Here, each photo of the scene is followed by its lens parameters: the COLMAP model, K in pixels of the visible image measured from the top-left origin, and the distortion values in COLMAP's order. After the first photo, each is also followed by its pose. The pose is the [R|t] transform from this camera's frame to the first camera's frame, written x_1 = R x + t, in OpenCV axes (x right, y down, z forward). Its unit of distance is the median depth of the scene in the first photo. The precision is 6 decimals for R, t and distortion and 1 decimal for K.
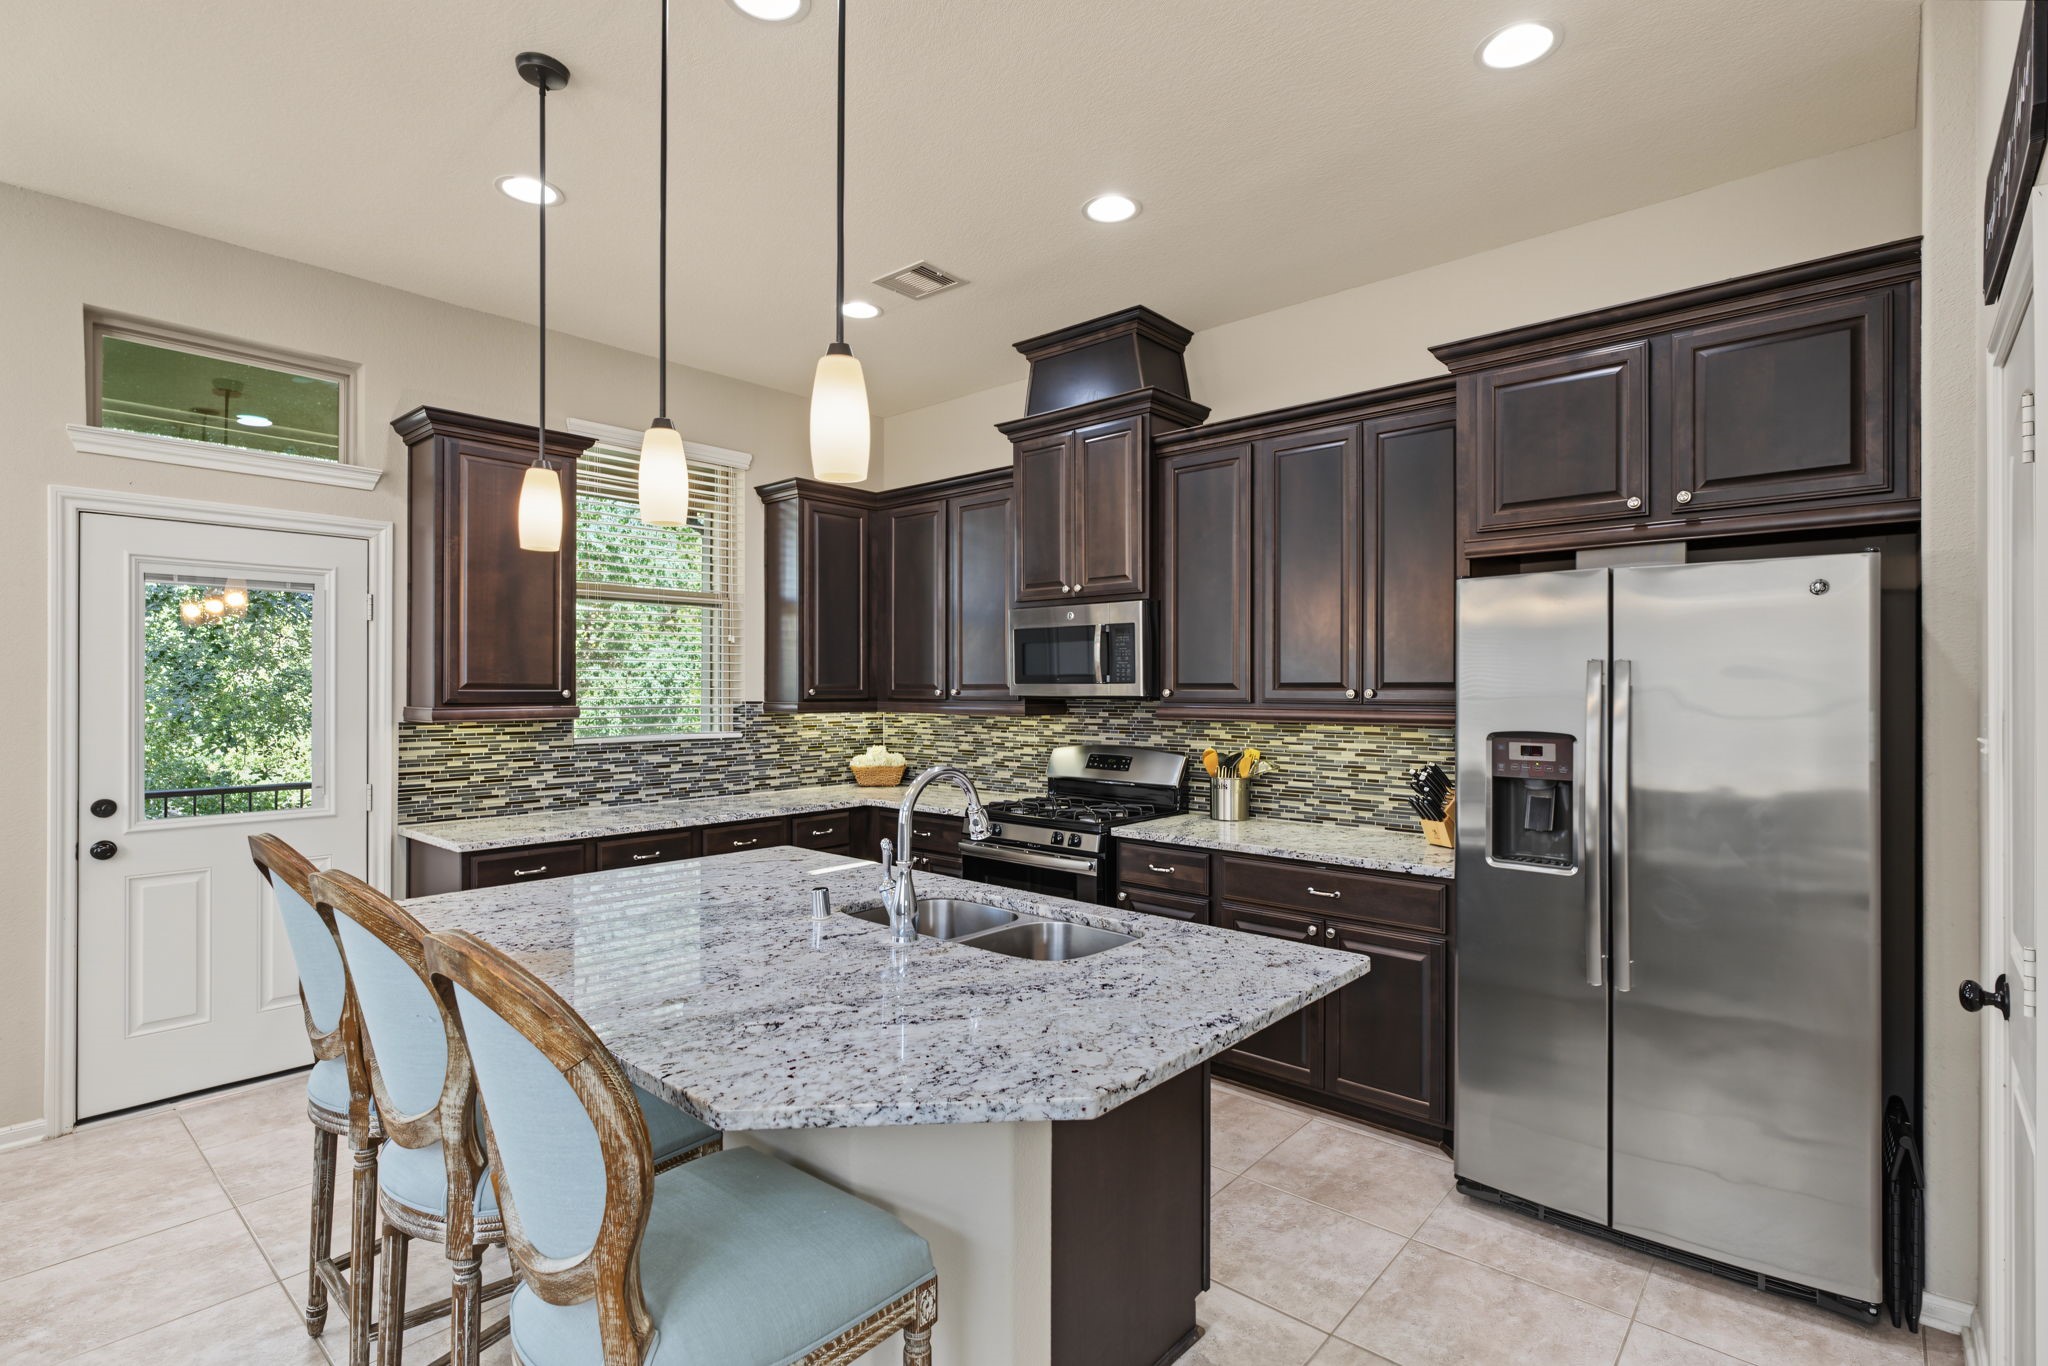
lens RADIAL K [[961.4, 0, 1019.2], [0, 961.4, 687.1], [0, 0, 1]] dist [-0.002873, -0.001378]
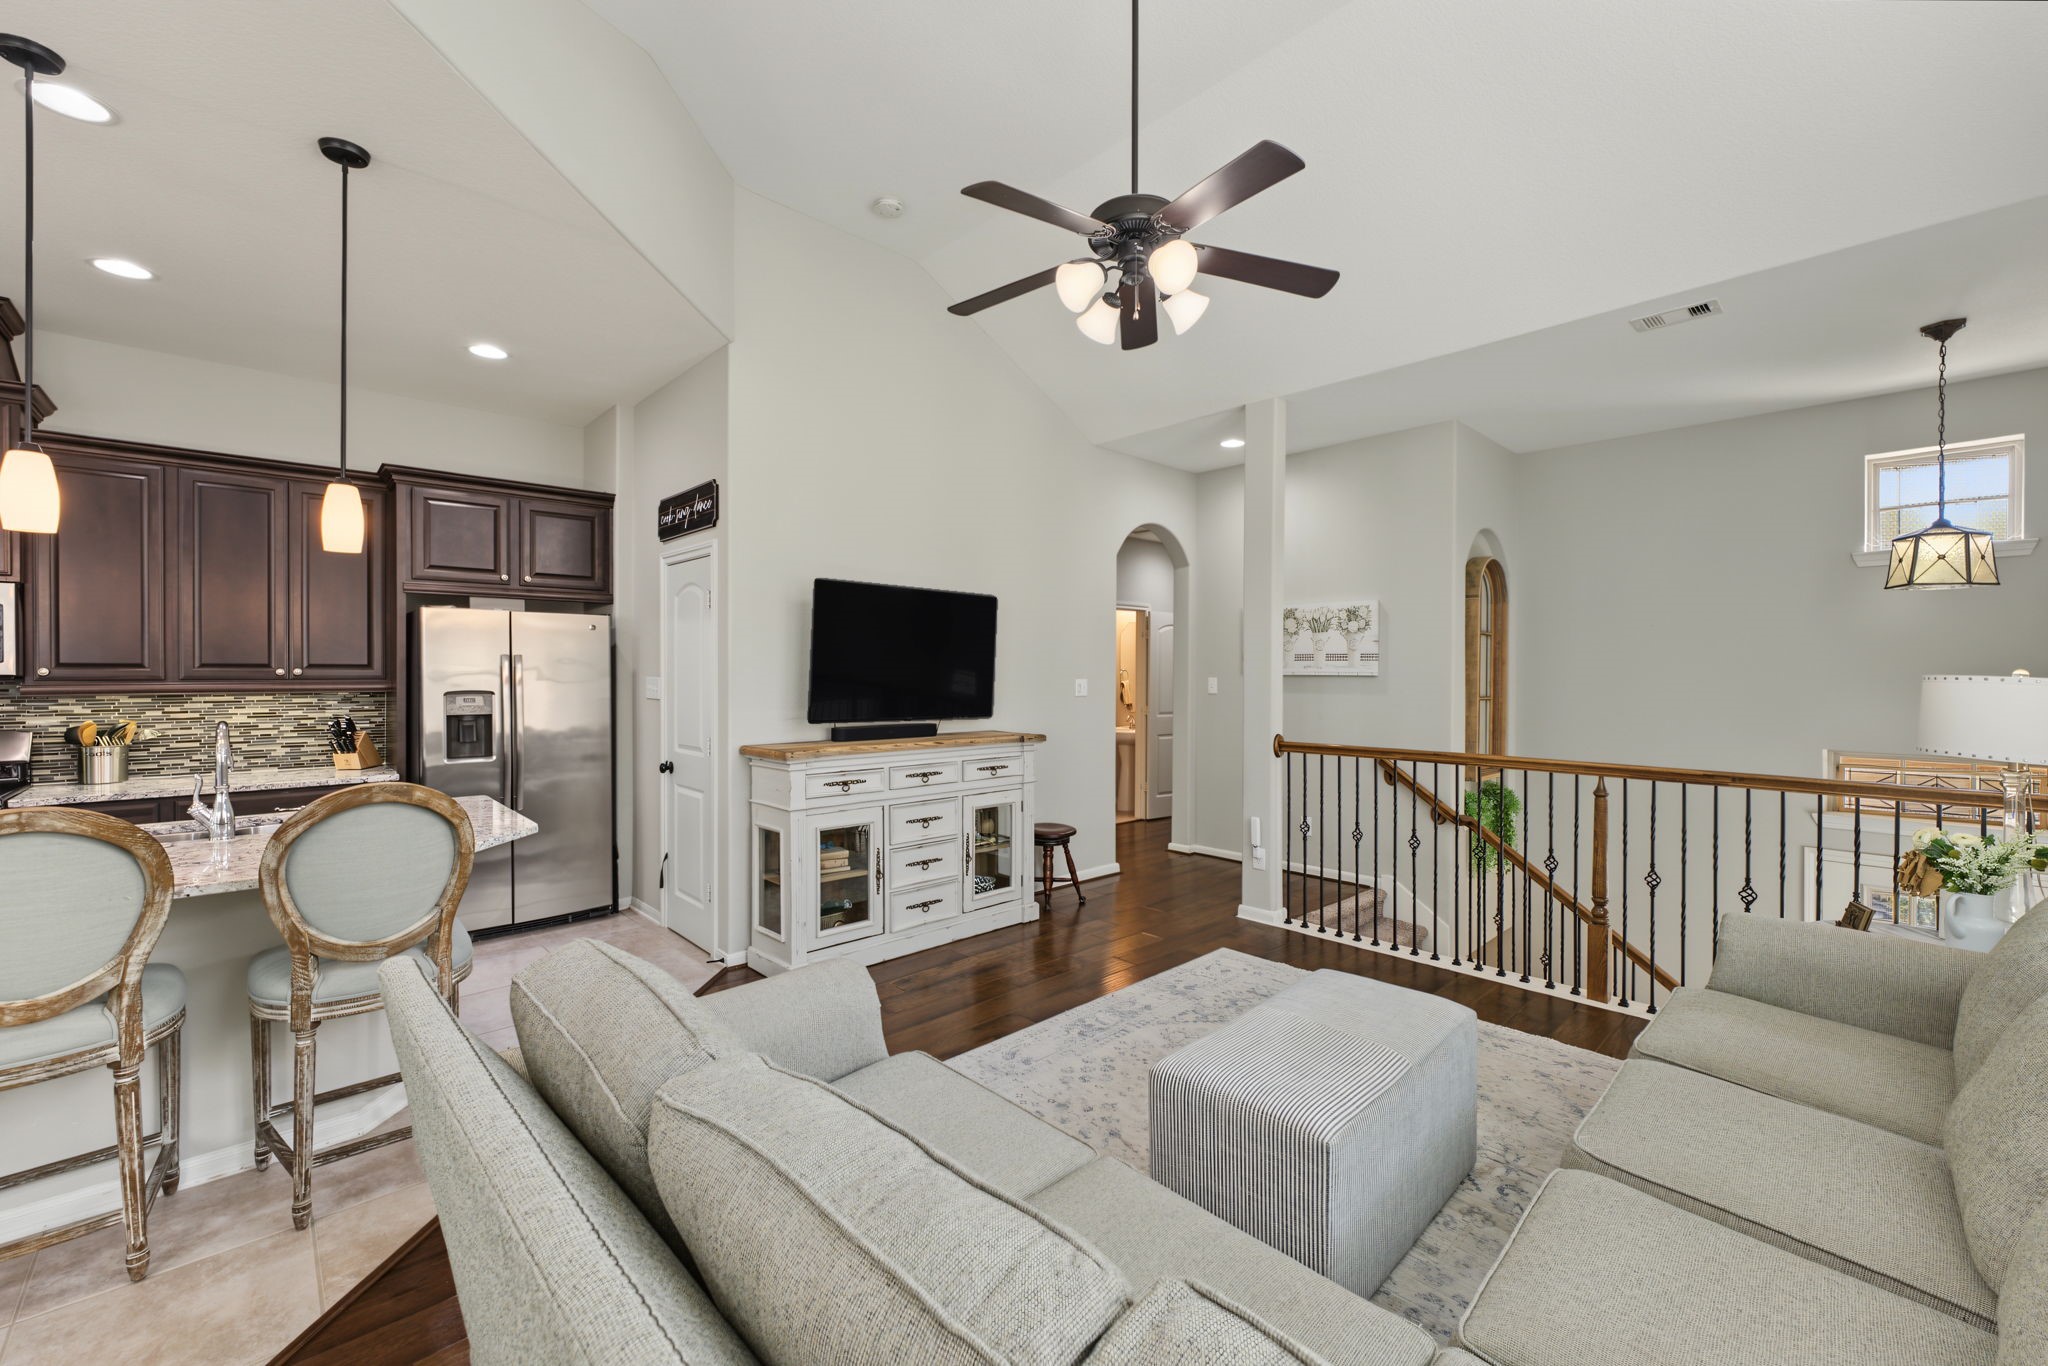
lens RADIAL K [[824.3, 0, 1019.5], [0, 824.3, 673.9], [0, 0, 1]] dist [-0.002151, 0.000149]
pose [[0.111002, -0.006047, 0.993802, -0.582313], [-0.003976, 0.999971, 0.006529, -0.001641], [-0.993812, -0.004676, 0.110975, -0.170874]]
